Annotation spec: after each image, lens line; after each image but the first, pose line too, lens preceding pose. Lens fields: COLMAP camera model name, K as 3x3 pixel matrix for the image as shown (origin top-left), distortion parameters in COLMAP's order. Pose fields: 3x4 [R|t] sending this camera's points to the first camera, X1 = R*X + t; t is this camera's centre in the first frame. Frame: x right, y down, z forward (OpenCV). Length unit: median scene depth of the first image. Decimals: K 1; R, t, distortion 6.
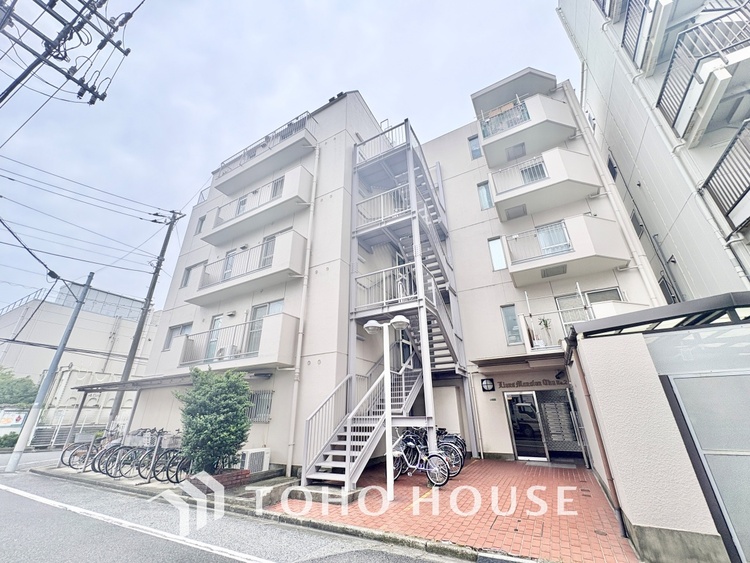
lens RADIAL K [[300.9, 0, 370.7], [0, 300.9, 277.9], [0, 0, 1]] dist [-0.003239, 0.001032]
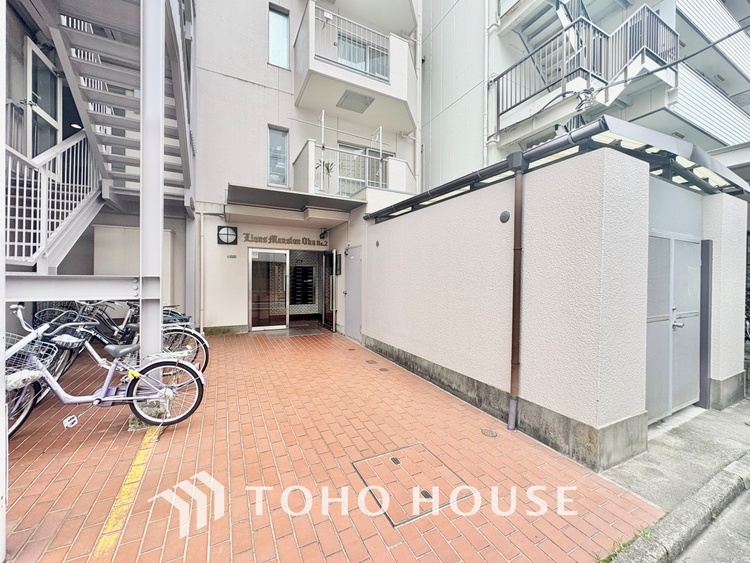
lens RADIAL K [[300.9, 0, 376.2], [0, 300.9, 282.5], [0, 0, 1]] dist [-0.003239, 0.001032]
pose [[0.537759, 0.004476, 0.843087, 0.185856], [-0.361497, 0.904624, 0.225777, 2.340784], [-0.761666, -0.426187, 0.488088, 4.970077]]
